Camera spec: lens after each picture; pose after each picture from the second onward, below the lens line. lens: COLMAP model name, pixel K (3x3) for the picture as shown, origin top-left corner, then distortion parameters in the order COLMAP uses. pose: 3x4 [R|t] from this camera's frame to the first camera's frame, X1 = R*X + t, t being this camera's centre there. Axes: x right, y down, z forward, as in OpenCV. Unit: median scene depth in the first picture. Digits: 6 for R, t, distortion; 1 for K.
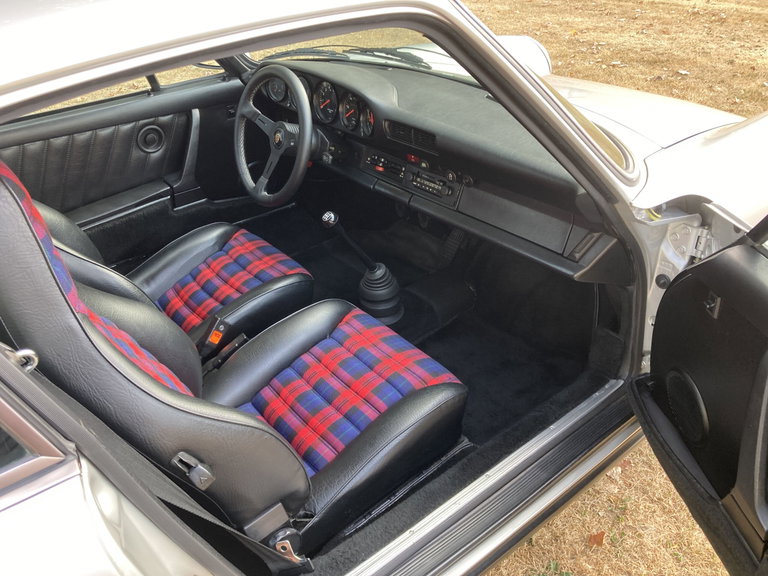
lens RADIAL K [[630.5, 0, 379.8], [0, 630.5, 271.8], [0, 0, 1]] dist [0.066978, -0.064636]
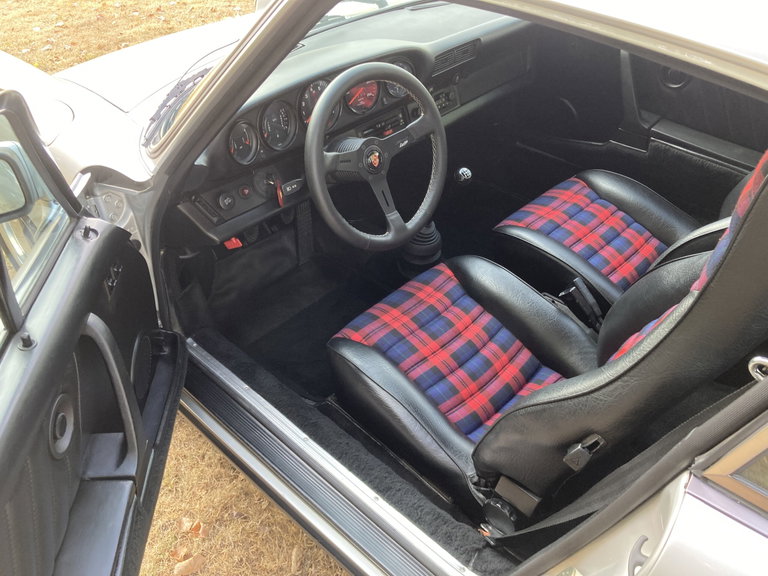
lens RADIAL K [[630.5, 0, 379.8], [0, 630.5, 271.8], [0, 0, 1]] dist [0.066978, -0.064636]
pose [[-0.098266, -0.586610, 0.803886, -0.815516], [0.542744, 0.645492, 0.537372, -0.508063], [-0.834130, 0.489110, 0.254949, 0.834993]]
